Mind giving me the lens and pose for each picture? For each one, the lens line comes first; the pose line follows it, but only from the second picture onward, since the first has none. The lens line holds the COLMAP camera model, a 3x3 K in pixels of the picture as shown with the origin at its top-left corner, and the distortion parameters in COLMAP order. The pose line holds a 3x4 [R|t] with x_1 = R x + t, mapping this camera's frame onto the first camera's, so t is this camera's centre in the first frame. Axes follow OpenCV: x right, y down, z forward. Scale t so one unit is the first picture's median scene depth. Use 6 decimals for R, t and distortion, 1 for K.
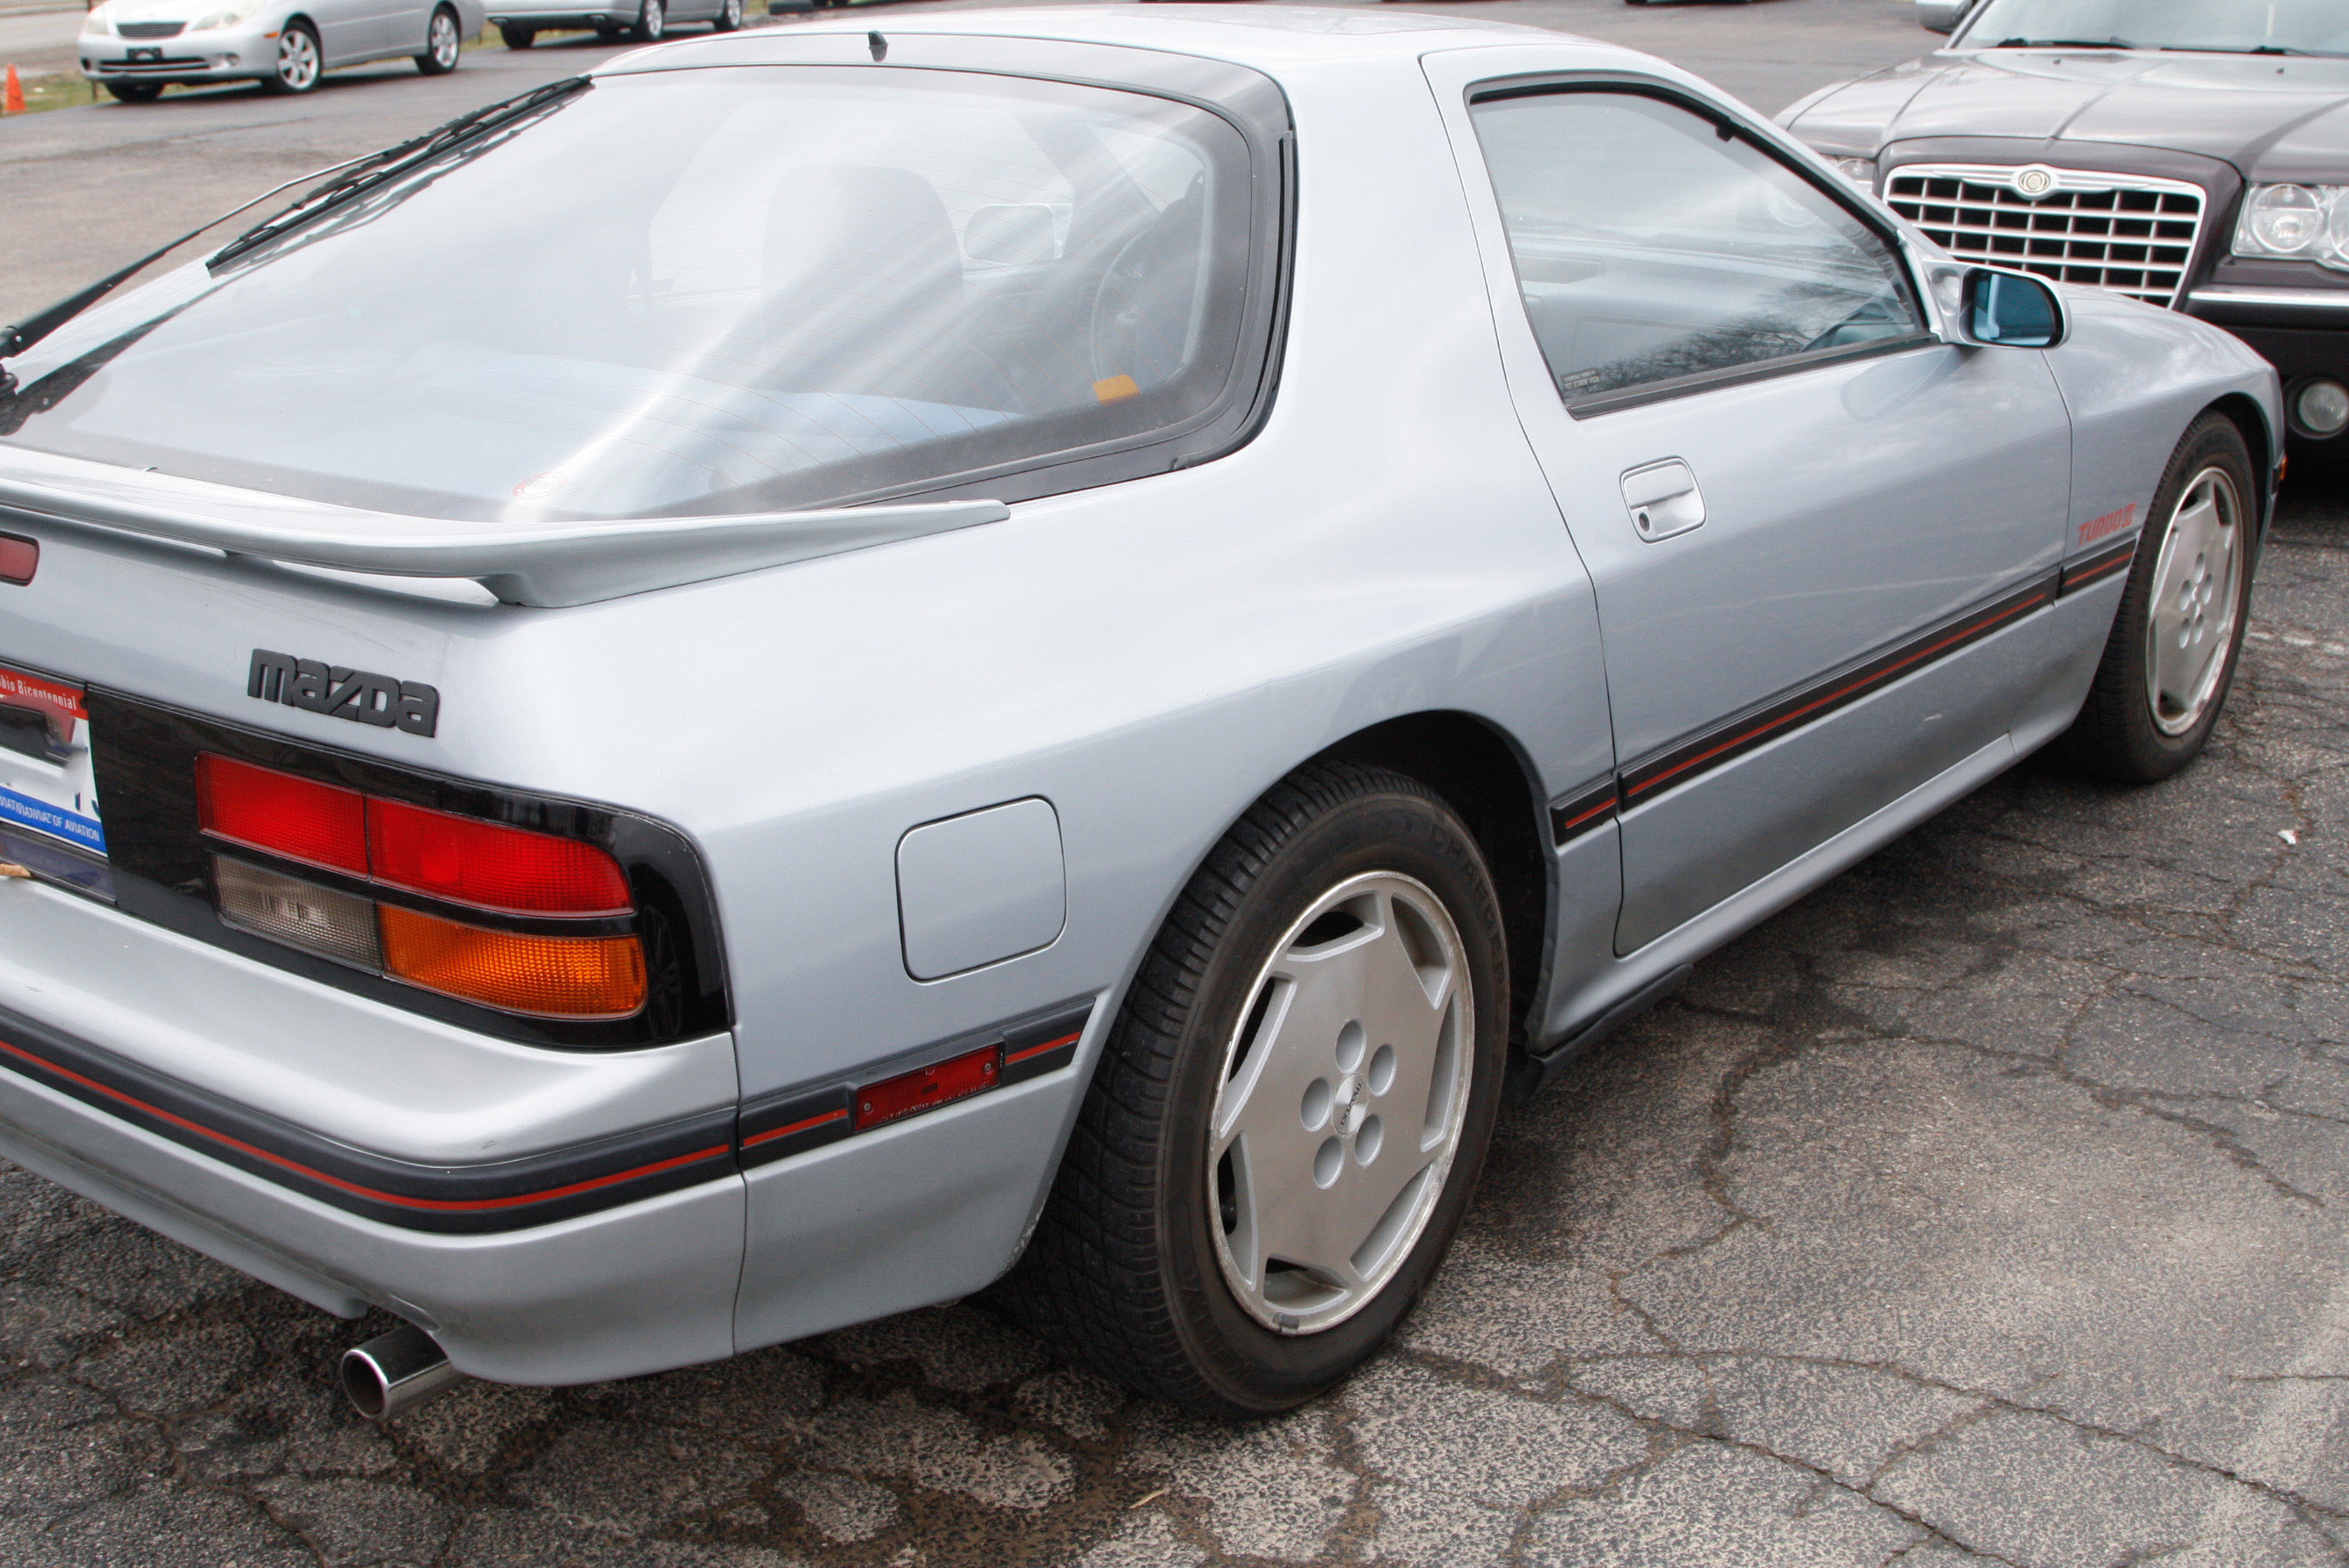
lens RADIAL K [[2788.3, 0, 1257.5], [0, 2788.3, 782.9], [0, 0, 1]] dist [-0.042029, -0.020513]
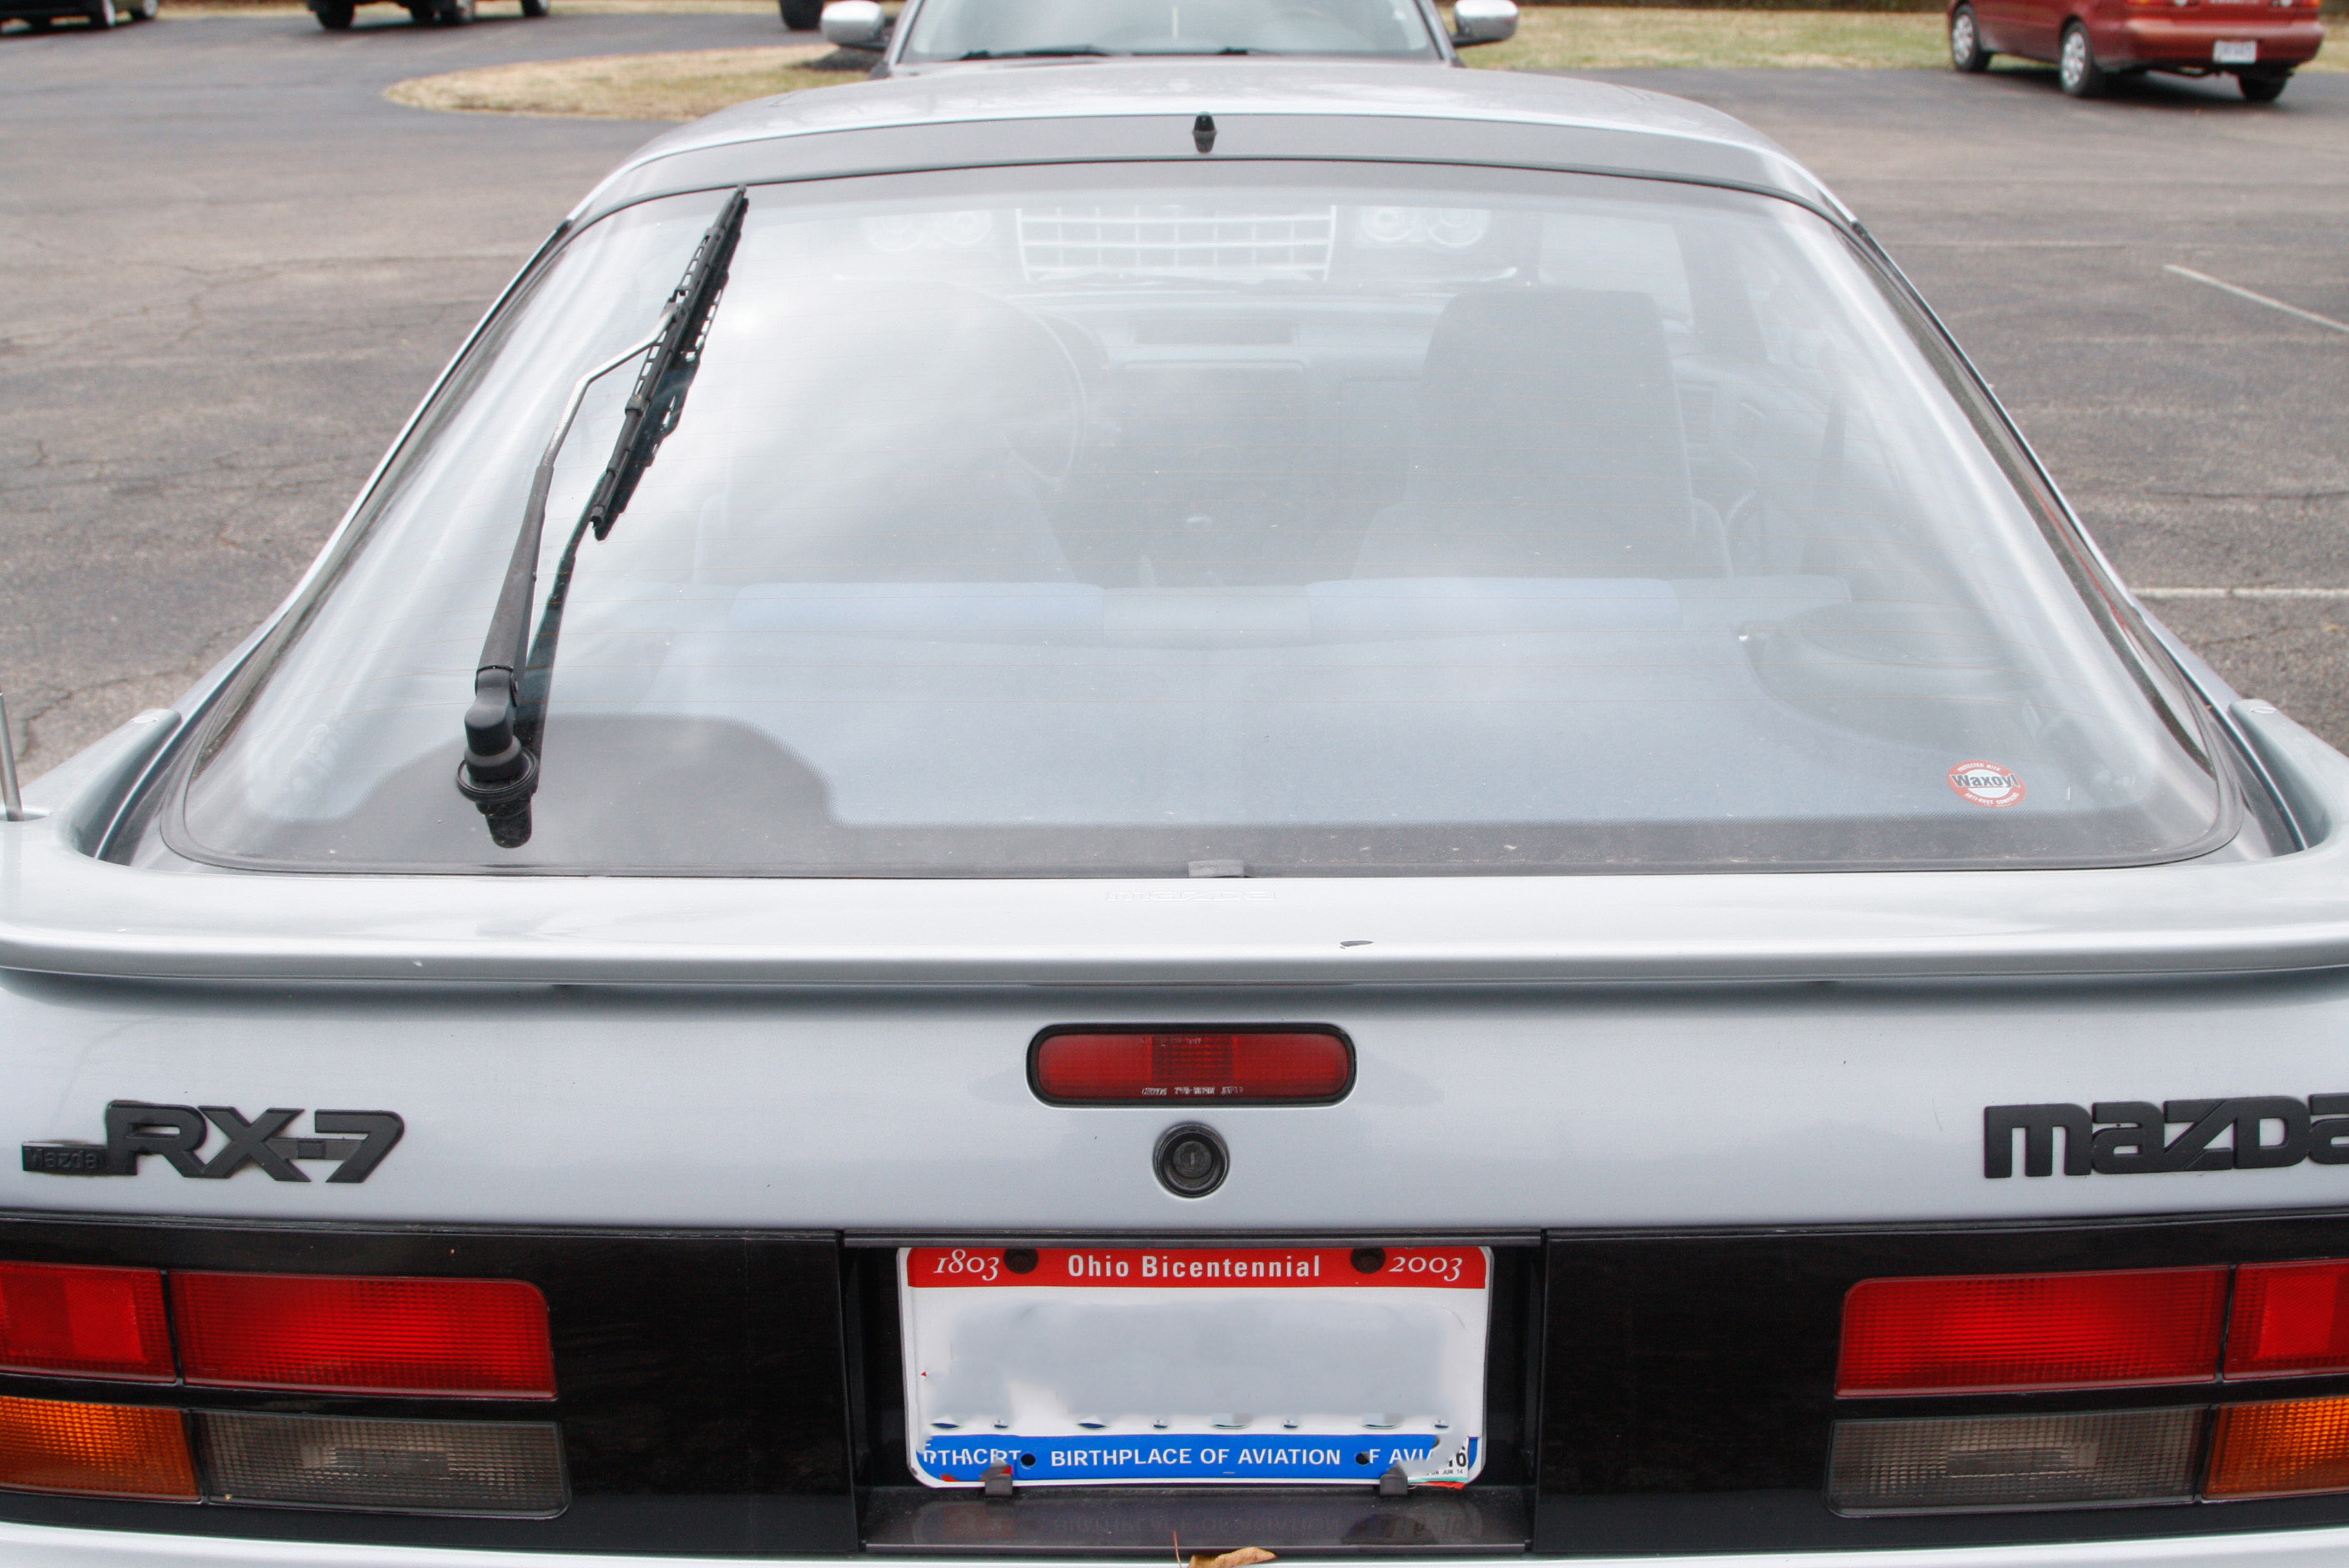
lens RADIAL K [[2710.5, 0, 1172.5], [0, 2710.5, 826.8], [0, 0, 1]] dist [-0.129693, 0.082075]
pose [[0.806867, -0.196910, 0.556950, -0.691563], [0.182680, 0.979768, 0.081746, -0.162190], [-0.561778, 0.035785, 0.826514, 0.460375]]
